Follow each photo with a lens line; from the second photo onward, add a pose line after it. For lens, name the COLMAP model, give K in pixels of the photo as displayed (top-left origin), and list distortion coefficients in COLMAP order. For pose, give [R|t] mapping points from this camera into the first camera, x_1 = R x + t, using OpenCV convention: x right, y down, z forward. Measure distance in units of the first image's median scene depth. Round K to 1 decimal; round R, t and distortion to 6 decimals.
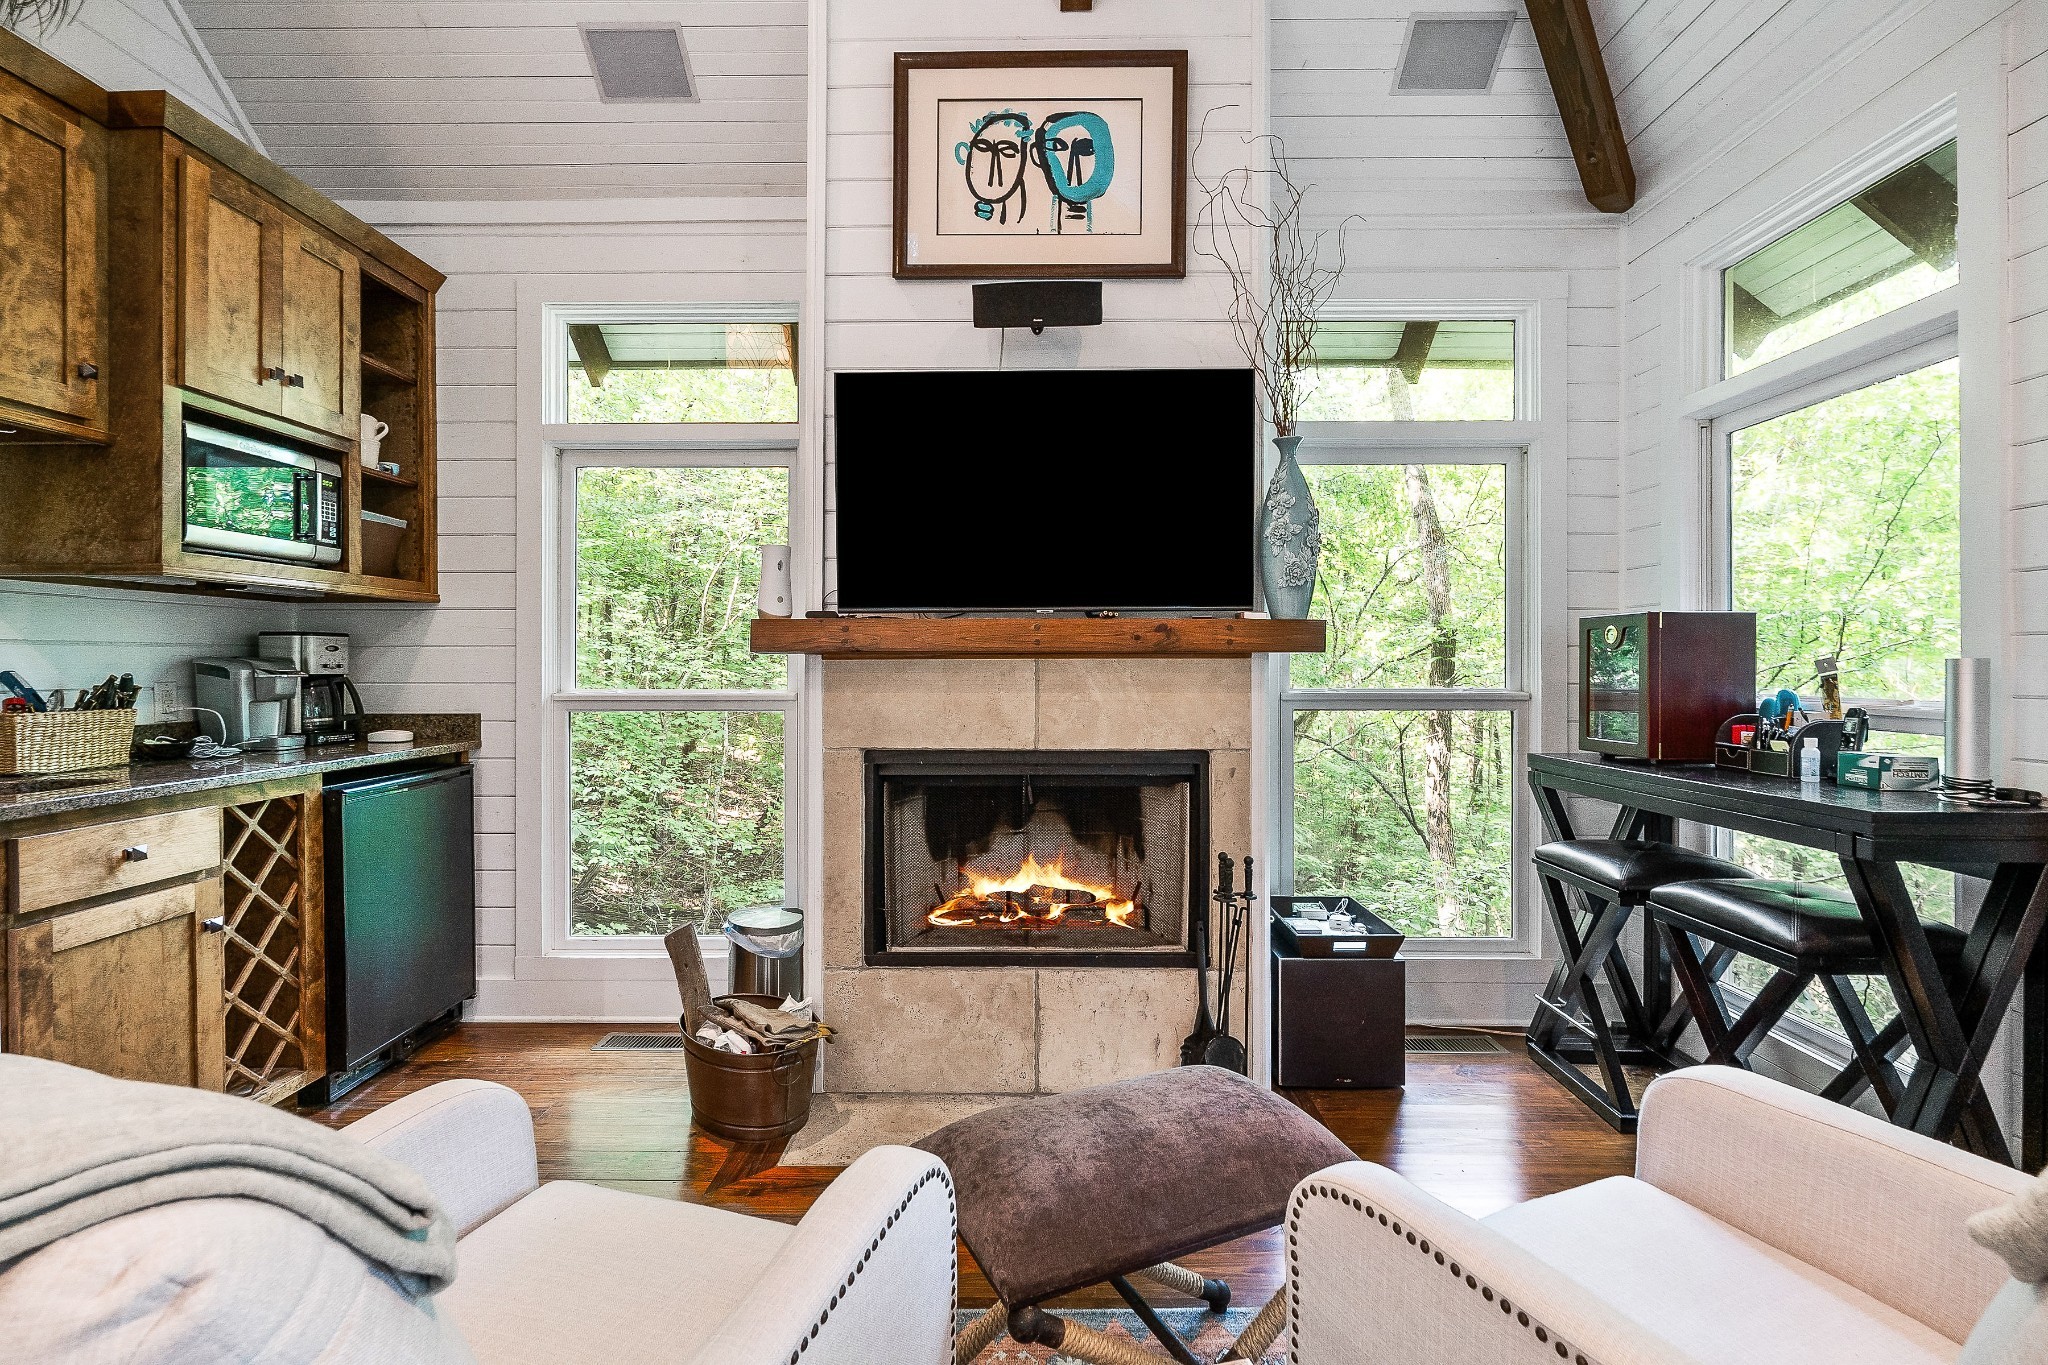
lens RADIAL K [[974.5, 0, 1024.0], [0, 974.5, 682.5], [0, 0, 1]] dist [-0.000077, 0.000139]
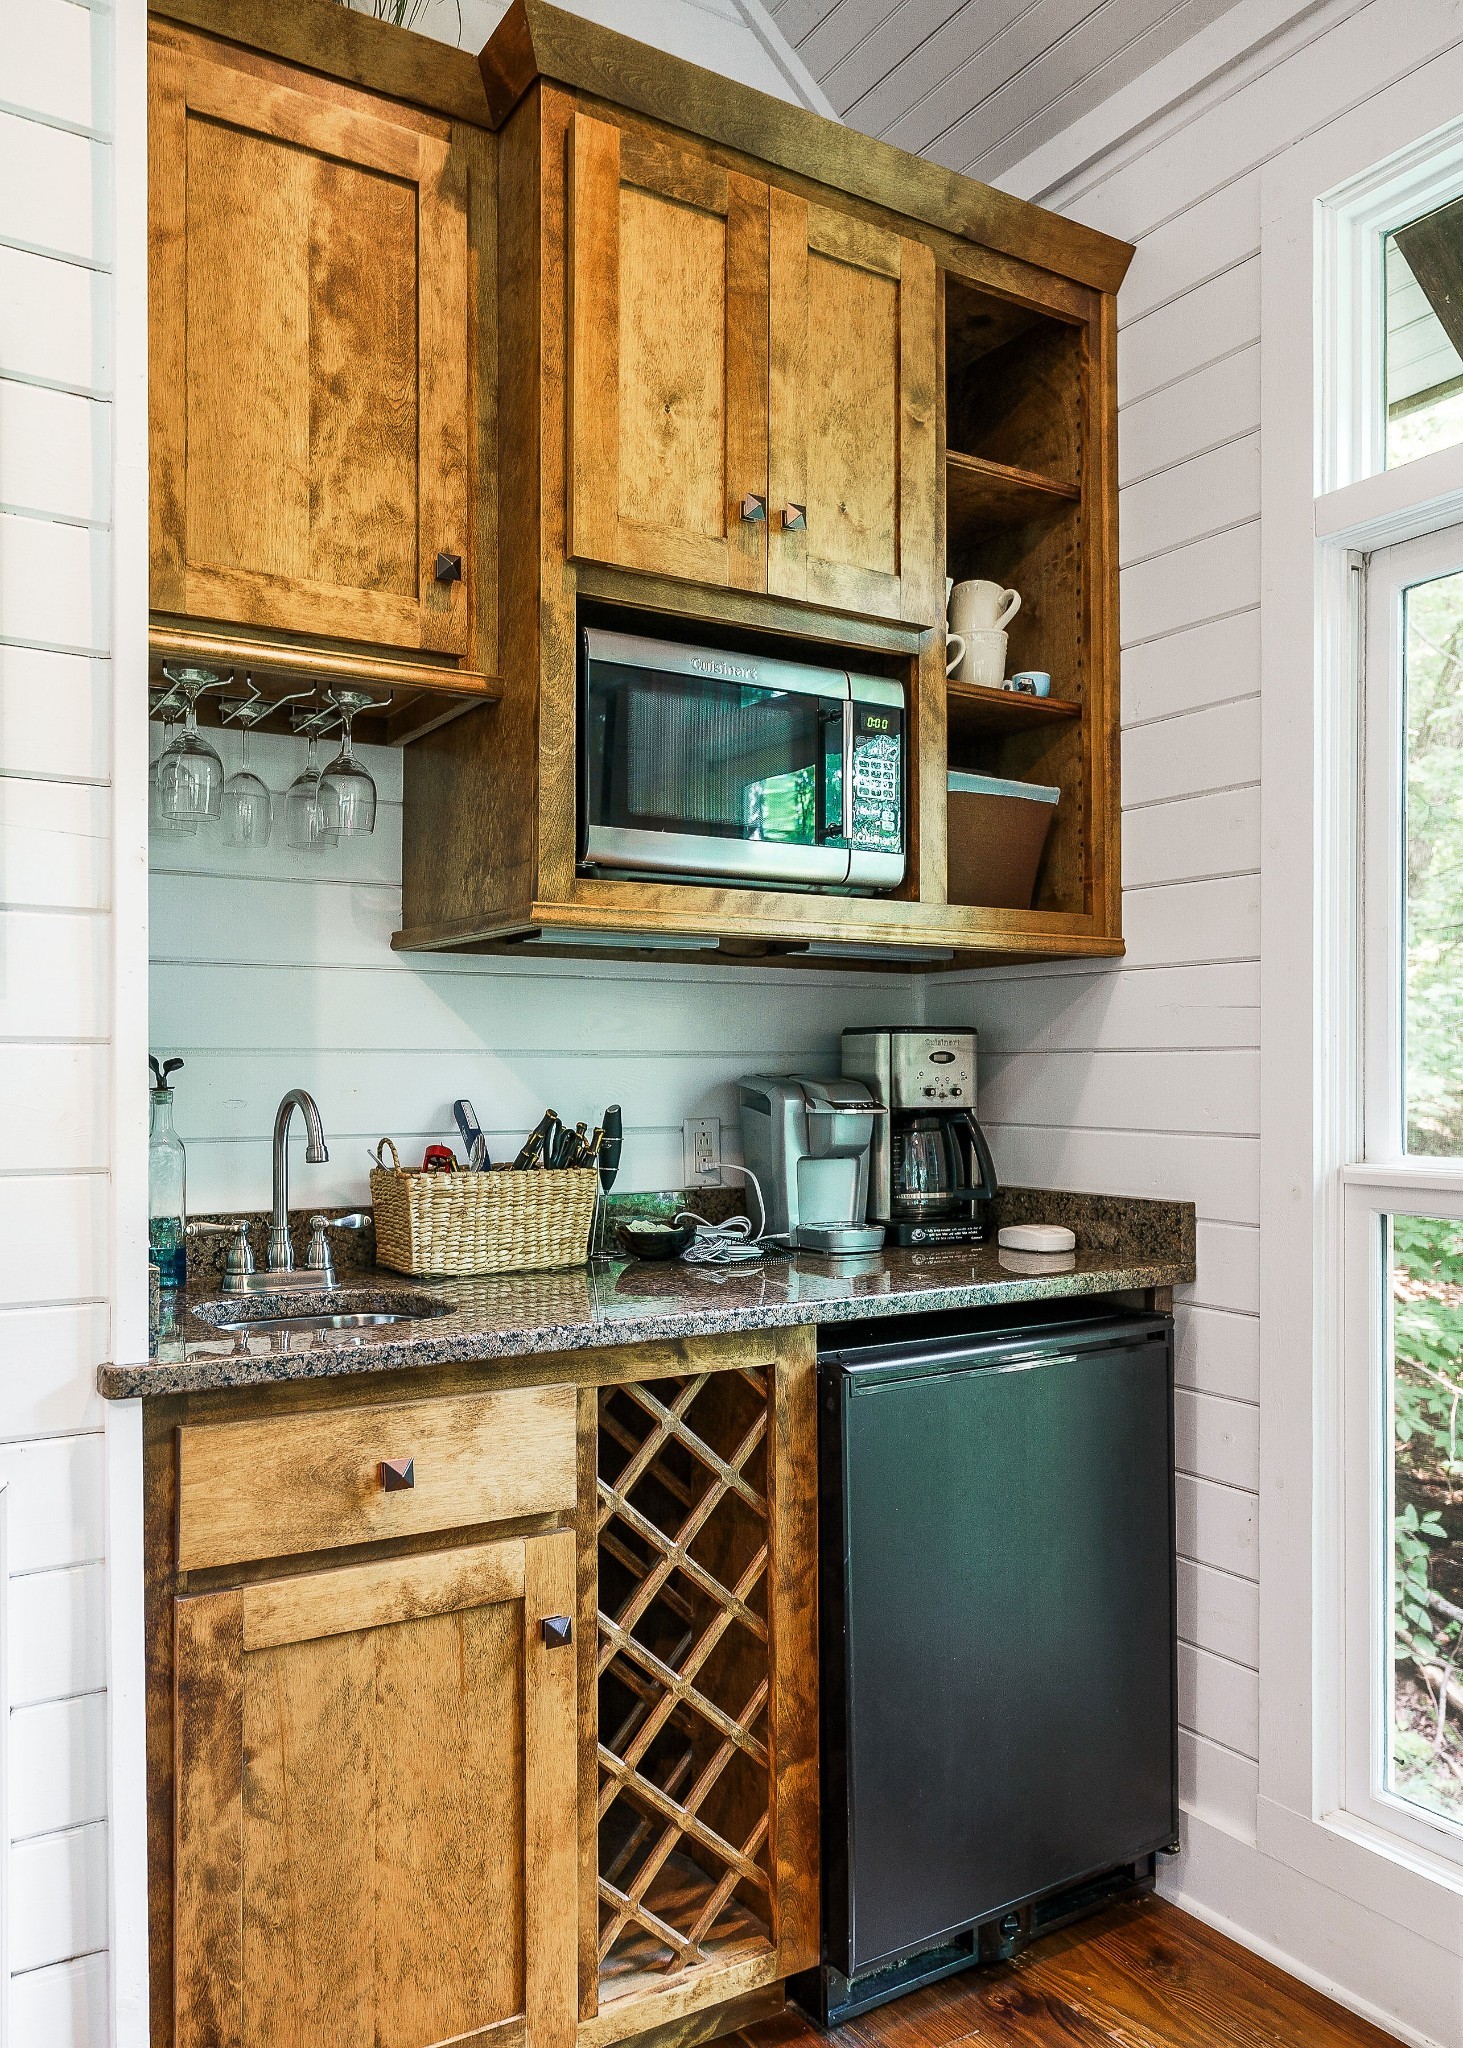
lens RADIAL K [[1504.6, 0, 733.0], [0, 1504.6, 1053.1], [0, 0, 1]] dist [-0.002551, -0.000600]
pose [[0.545445, -0.008542, -0.838103, -0.131881], [-0.016328, 0.999650, -0.020815, -0.023120], [0.837987, 0.025038, 0.545115, 0.580781]]
